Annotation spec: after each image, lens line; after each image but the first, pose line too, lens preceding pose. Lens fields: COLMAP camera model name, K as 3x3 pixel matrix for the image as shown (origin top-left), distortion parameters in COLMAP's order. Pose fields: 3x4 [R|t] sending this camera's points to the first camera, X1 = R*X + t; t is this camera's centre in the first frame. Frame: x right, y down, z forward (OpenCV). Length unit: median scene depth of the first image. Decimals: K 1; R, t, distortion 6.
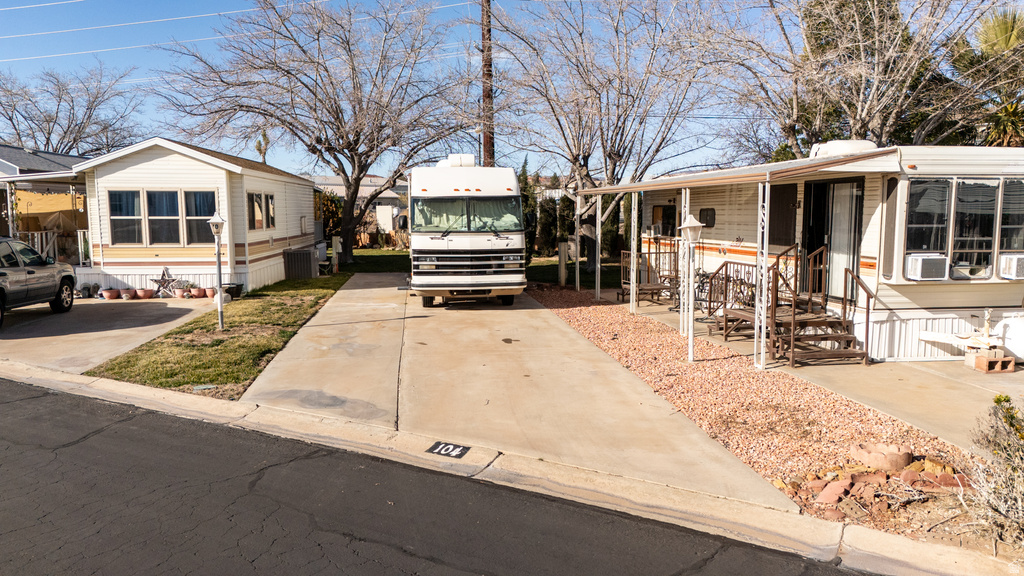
lens RADIAL K [[747.7, 0, 516.3], [0, 747.7, 289.7], [0, 0, 1]] dist [0.072065, -0.060321]
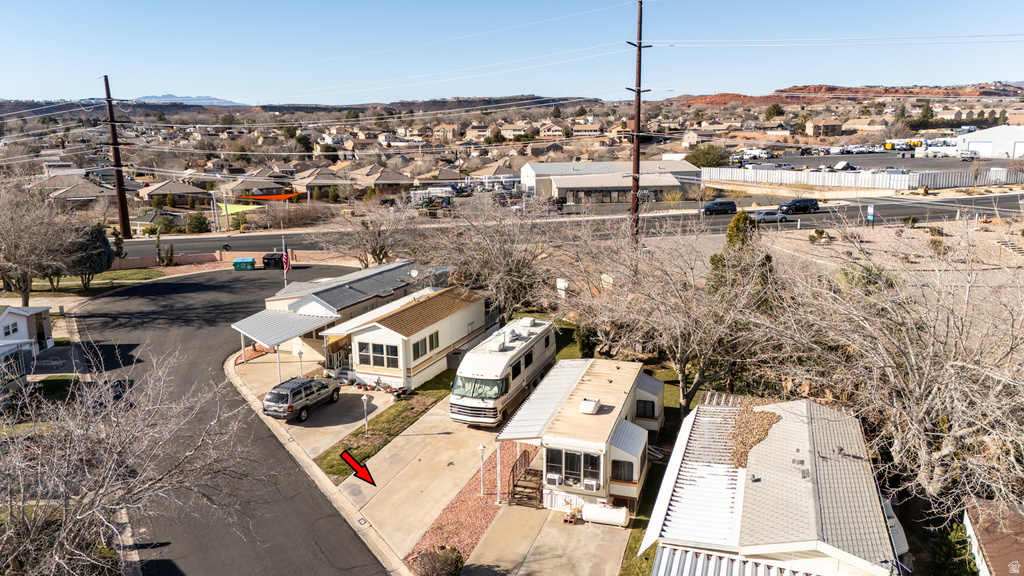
lens RADIAL K [[747.7, 0, 509.5], [0, 747.7, 282.9], [0, 0, 1]] dist [0.072065, -0.060321]
pose [[0.889048, 0.081909, -0.450427, 0.862036], [-0.037131, 0.993524, 0.107381, -0.560845], [0.456306, -0.078742, 0.886332, -0.772982]]
